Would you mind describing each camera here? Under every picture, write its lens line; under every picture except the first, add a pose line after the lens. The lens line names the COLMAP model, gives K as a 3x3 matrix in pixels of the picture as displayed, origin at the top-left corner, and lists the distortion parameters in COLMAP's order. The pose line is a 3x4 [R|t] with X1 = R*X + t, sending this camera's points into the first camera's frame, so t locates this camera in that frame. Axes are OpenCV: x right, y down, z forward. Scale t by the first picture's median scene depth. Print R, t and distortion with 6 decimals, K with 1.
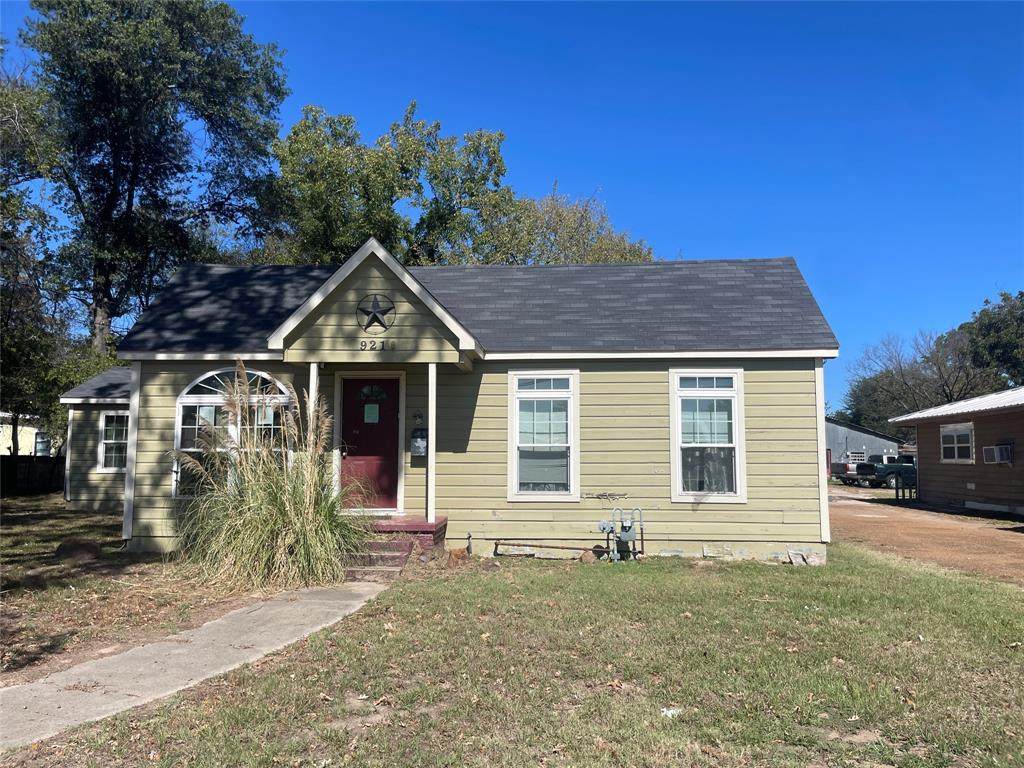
lens RADIAL K [[799.1, 0, 516.7], [0, 799.1, 393.8], [0, 0, 1]] dist [0.065967, -0.028835]
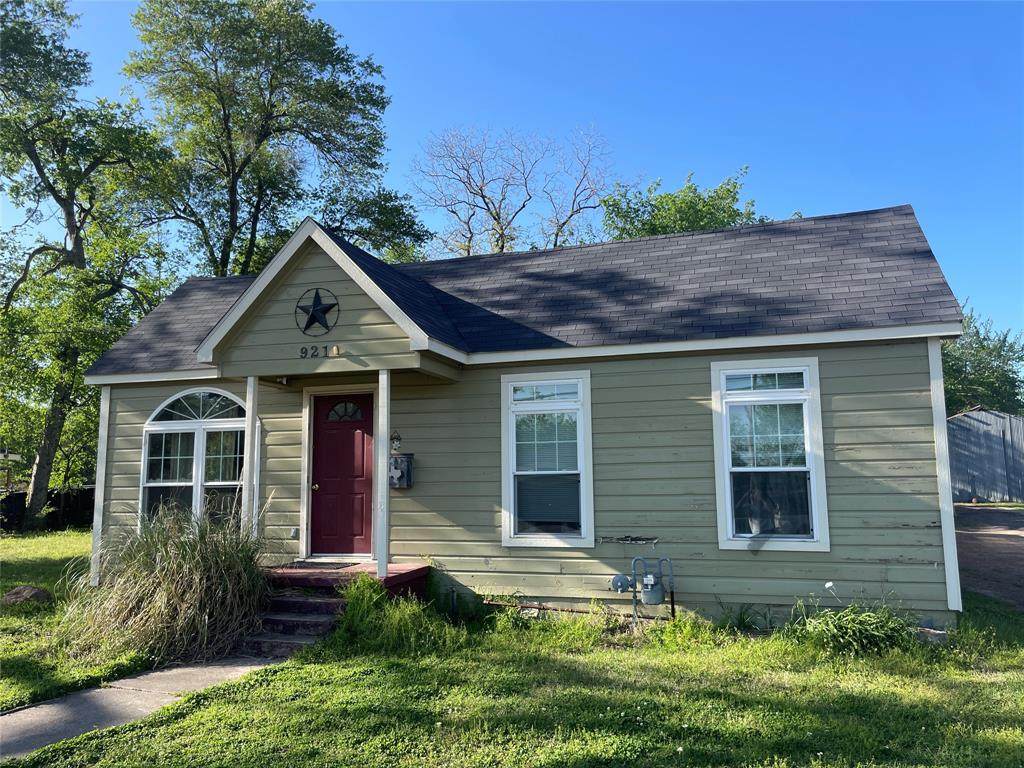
lens RADIAL K [[799.1, 0, 516.6], [0, 799.1, 384.8], [0, 0, 1]] dist [0.065967, -0.028835]
pose [[0.969905, -0.041912, -0.239848, 0.189443], [0.033267, 0.998647, -0.039979, 0.010328], [0.241199, 0.030797, 0.969987, 0.242450]]
